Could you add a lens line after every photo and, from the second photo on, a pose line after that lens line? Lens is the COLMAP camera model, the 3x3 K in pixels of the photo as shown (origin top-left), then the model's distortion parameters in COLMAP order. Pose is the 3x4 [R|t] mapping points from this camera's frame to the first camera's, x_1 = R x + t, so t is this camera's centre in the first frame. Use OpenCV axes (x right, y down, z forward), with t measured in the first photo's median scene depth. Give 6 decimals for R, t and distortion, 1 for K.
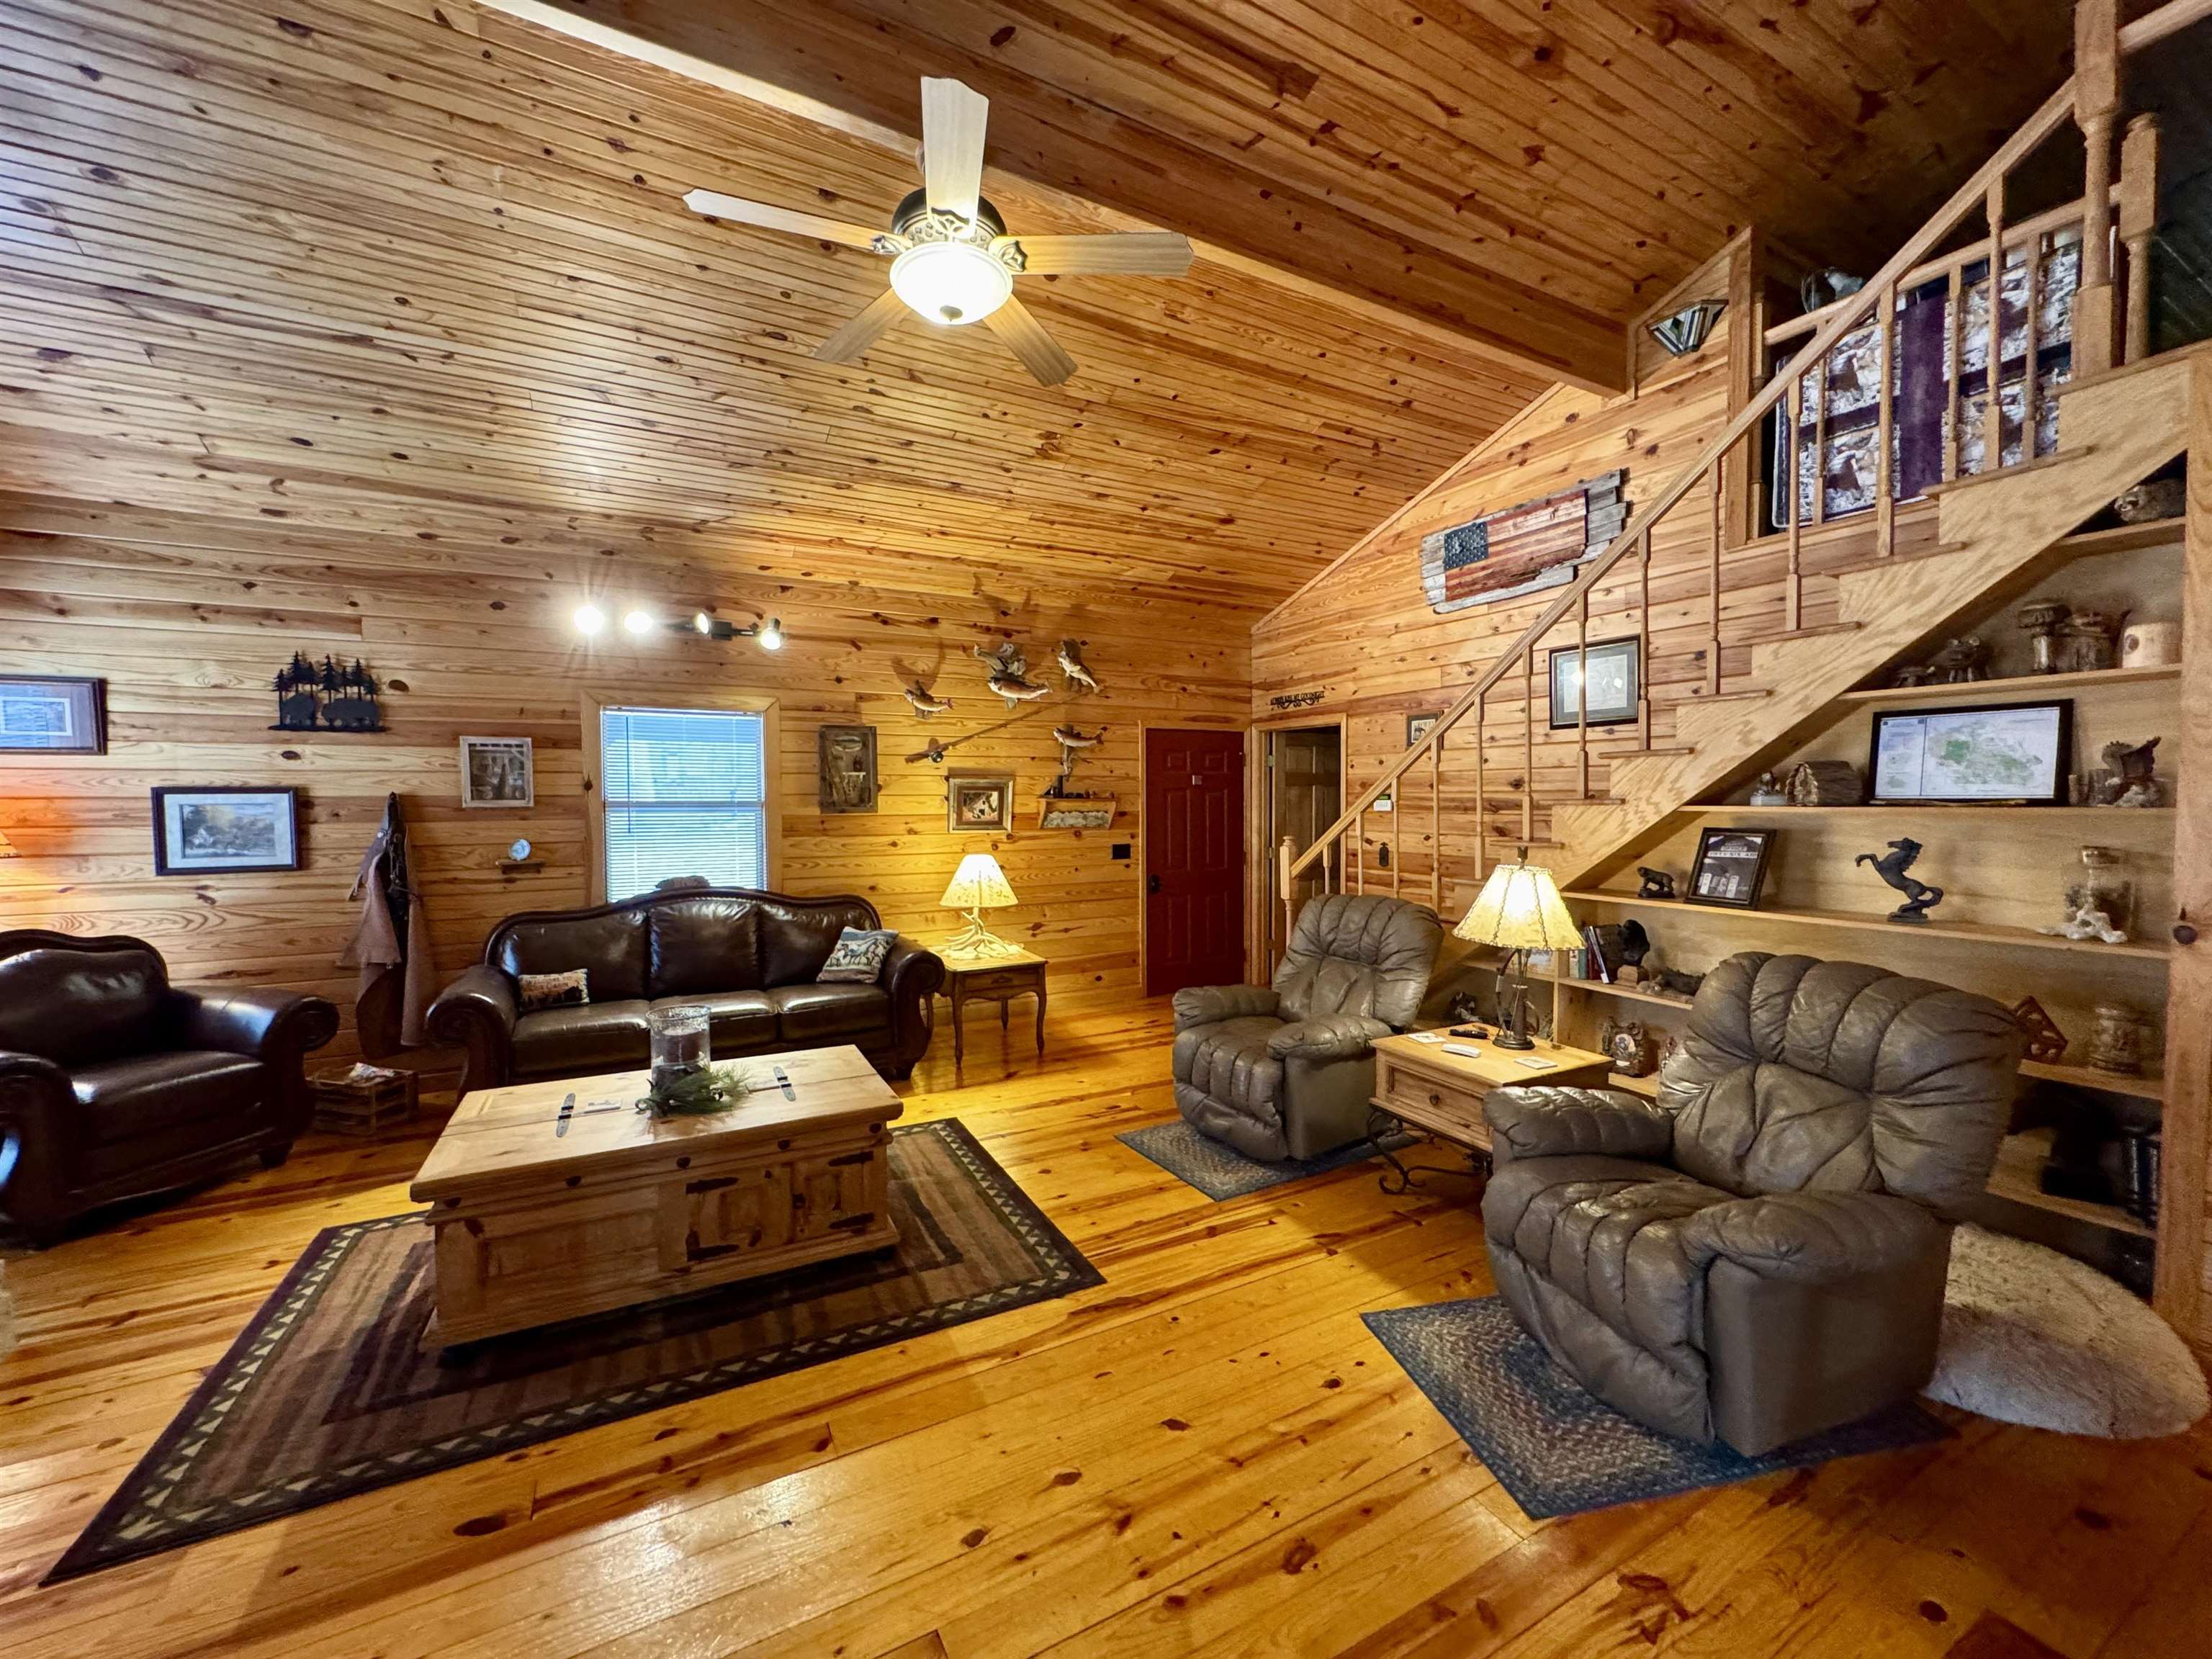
lens RADIAL K [[879.7, 0, 1103.4], [0, 879.7, 821.4], [0, 0, 1]] dist [-0.003179, 0.000506]
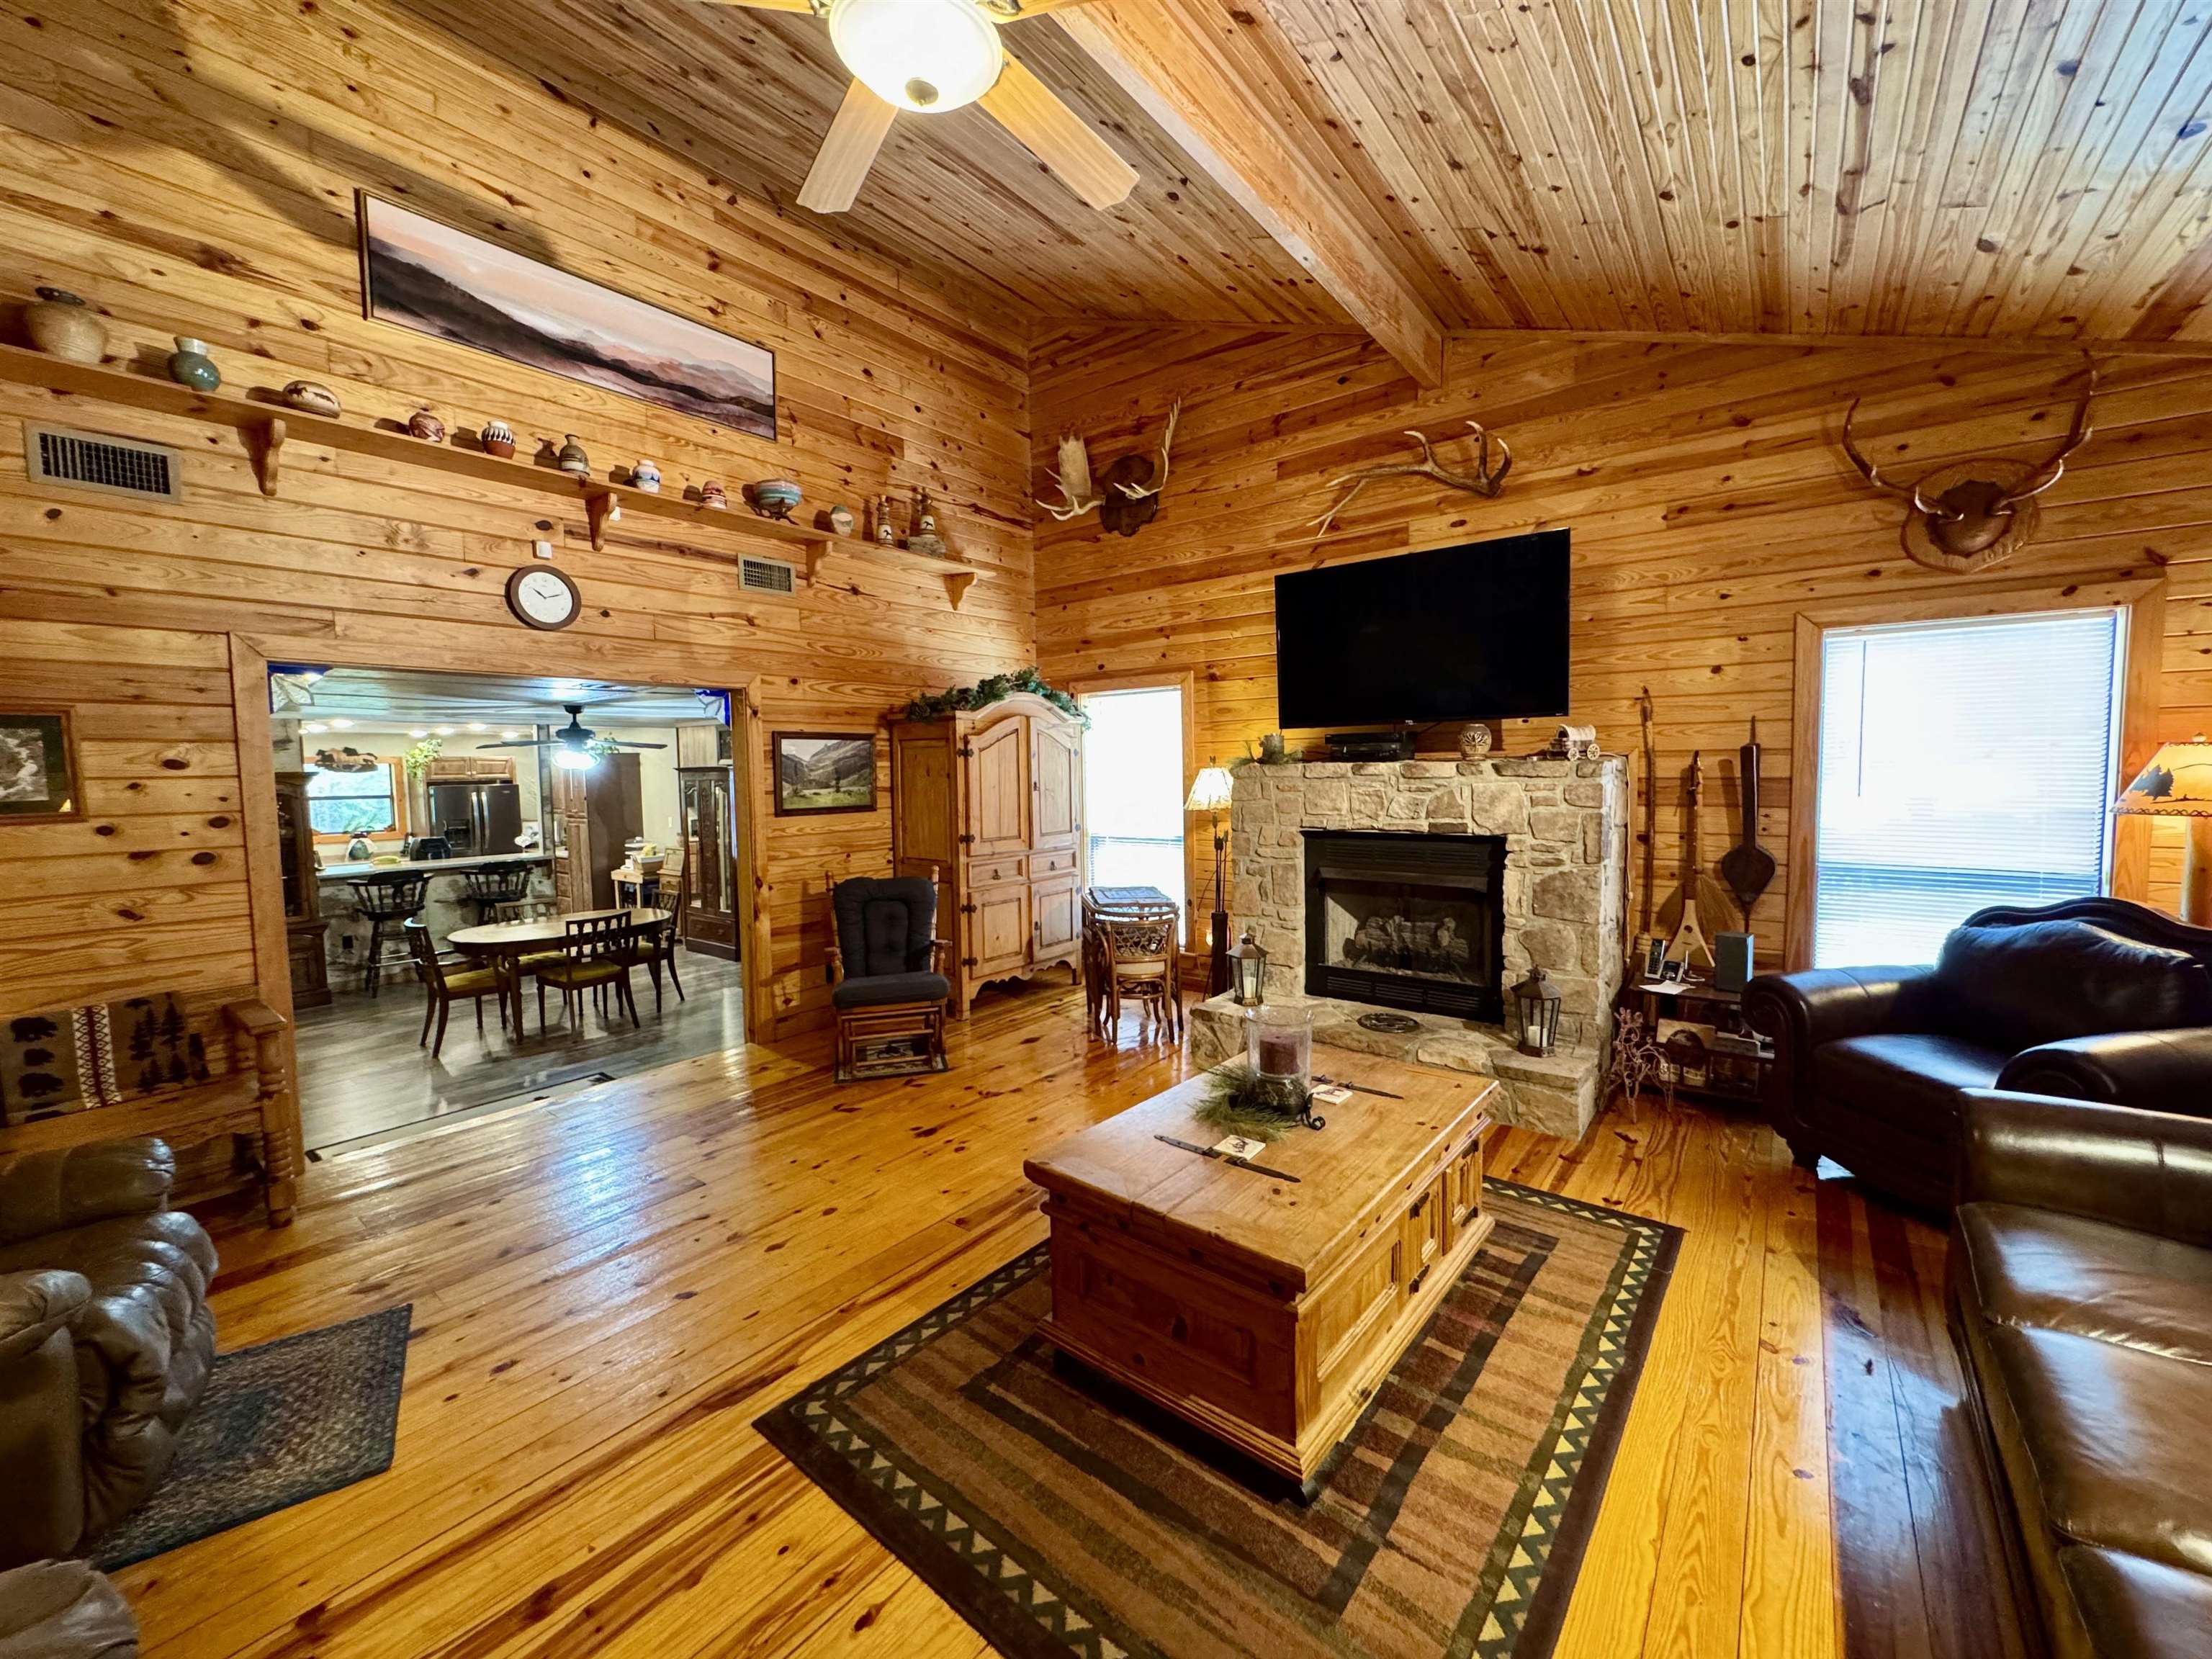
lens RADIAL K [[879.7, 0, 1104.2], [0, 879.7, 823.3], [0, 0, 1]] dist [-0.003179, 0.000506]
pose [[-0.917791, 0.045468, -0.394453, 0.000298], [0.010033, 0.995761, 0.091434, -0.029363], [0.396938, 0.079960, -0.914356, 1.086524]]
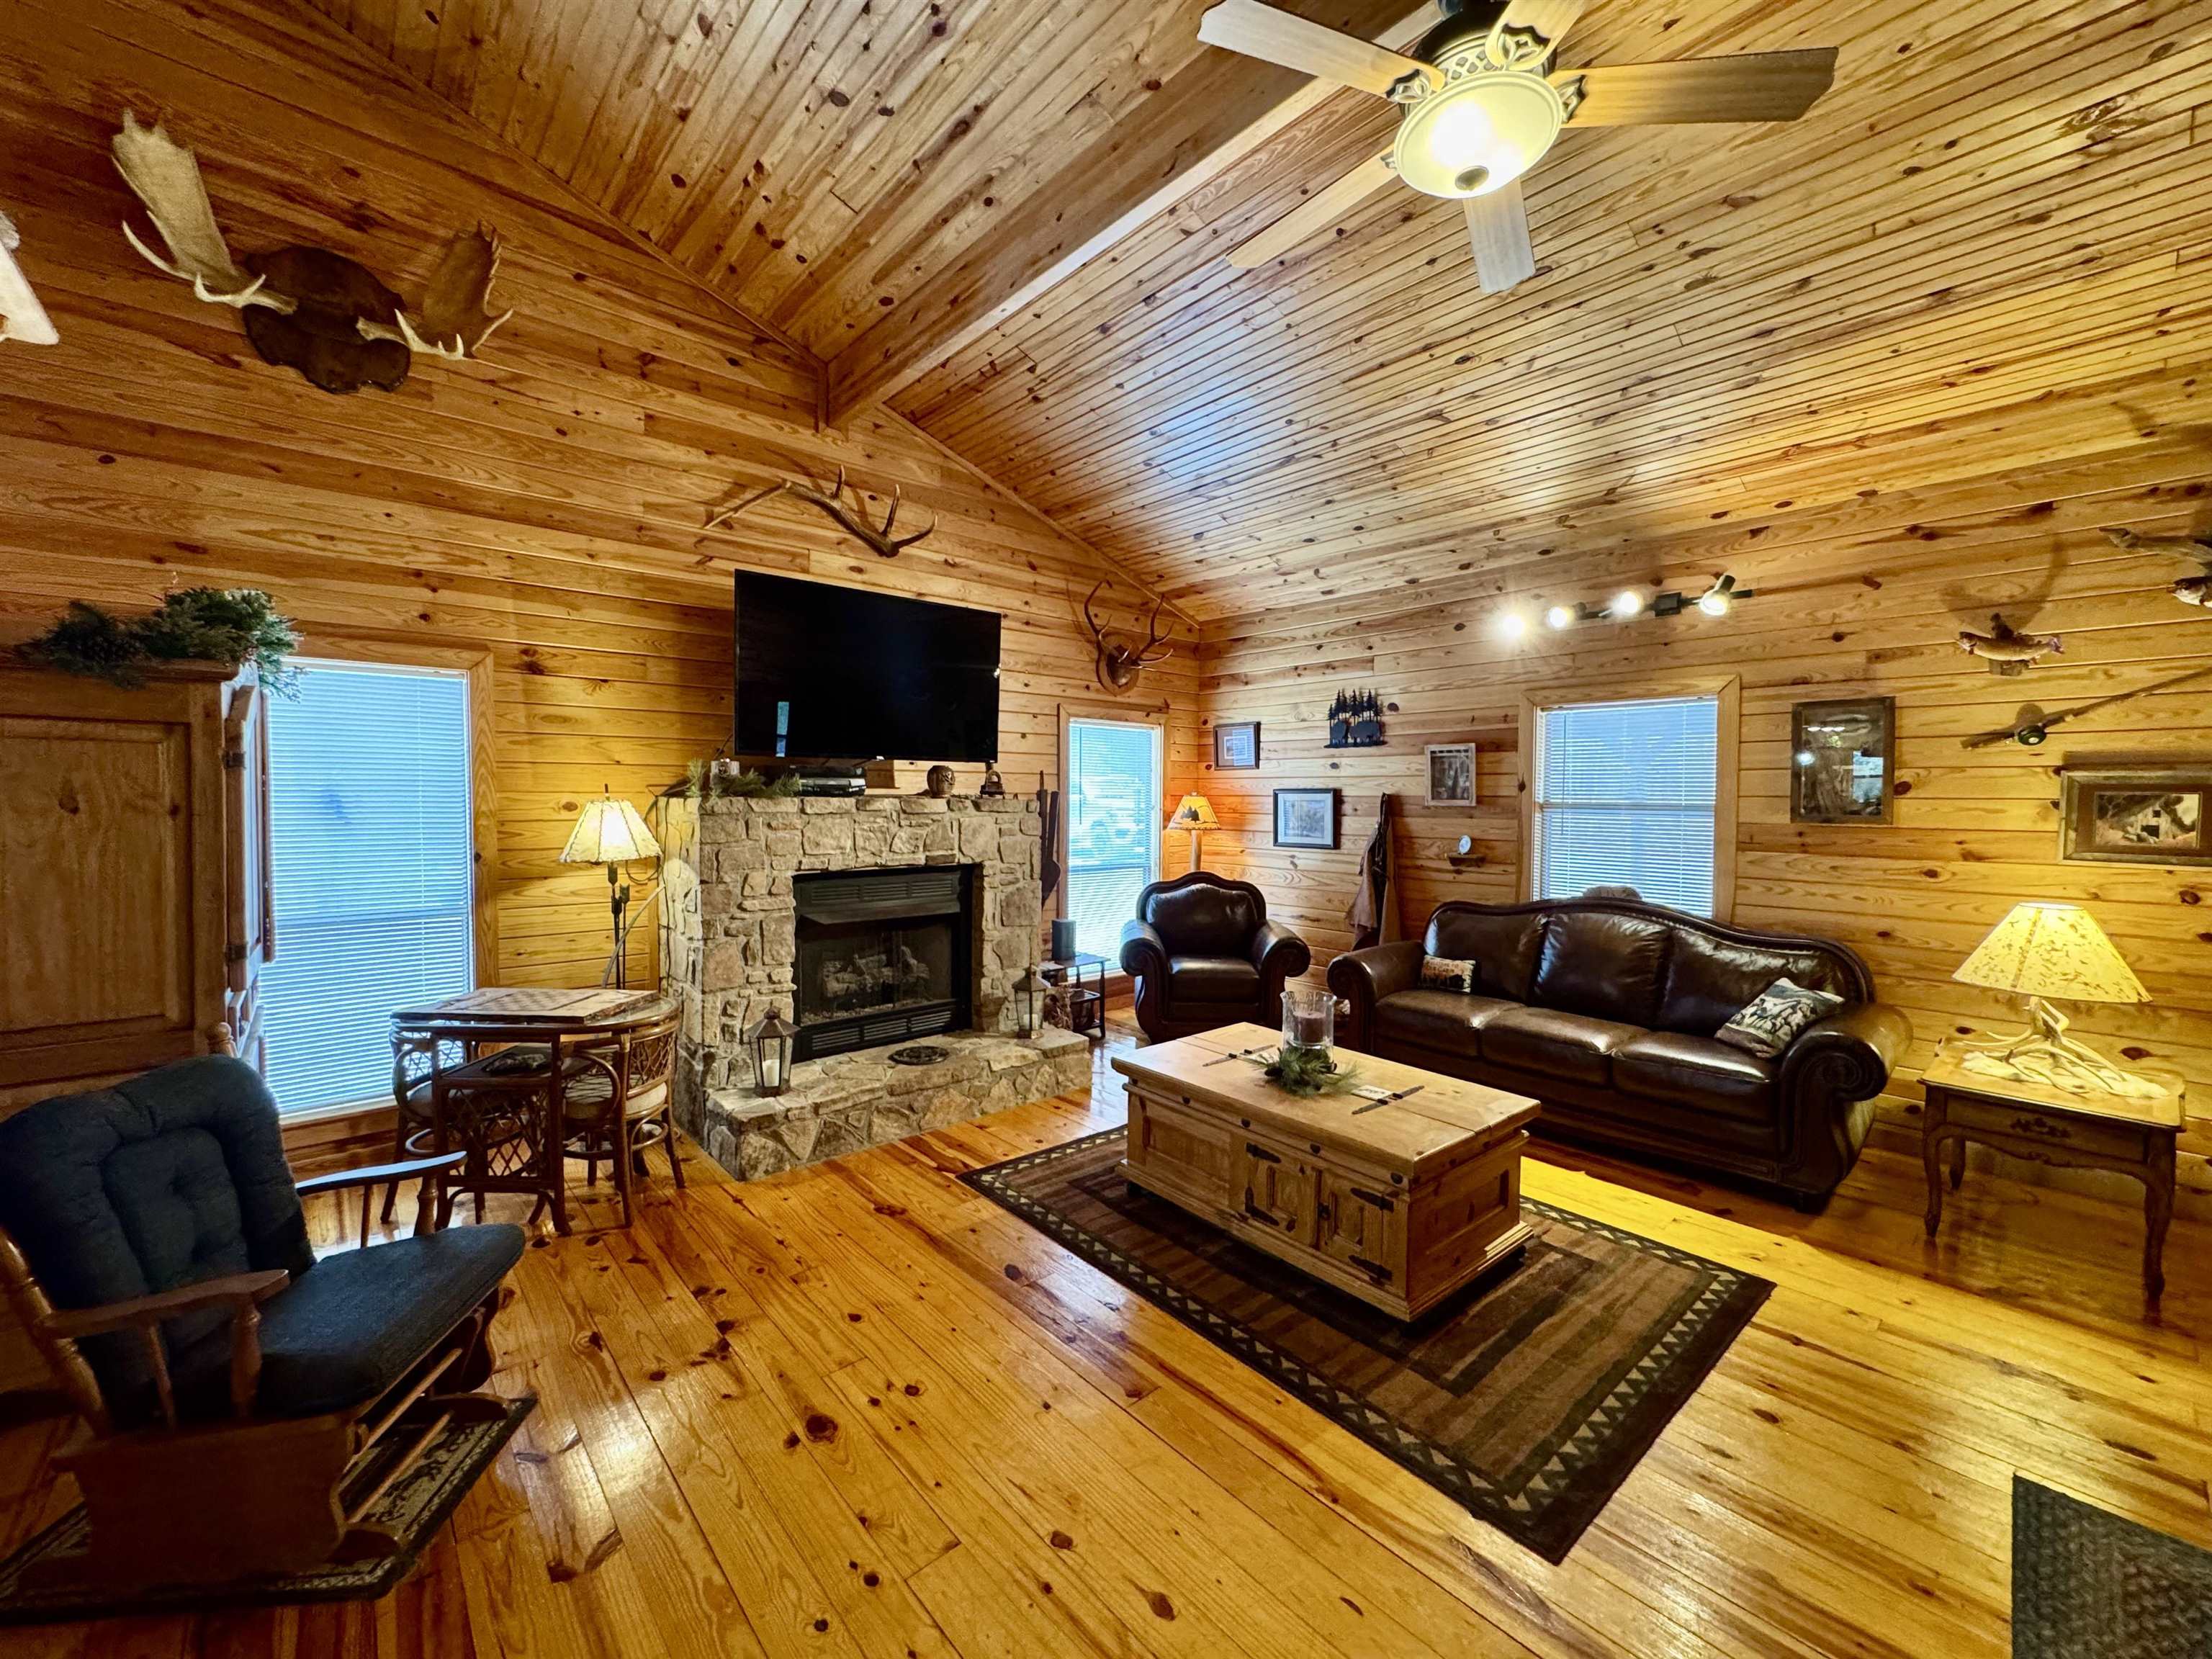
lens RADIAL K [[879.7, 0, 1106.4], [0, 879.7, 821.7], [0, 0, 1]] dist [-0.003179, 0.000506]
pose [[0.228854, 0.034084, -0.972864, 0.327105], [-0.033578, 0.999069, 0.027103, -0.012344], [0.972881, 0.026465, 0.229785, 0.322850]]
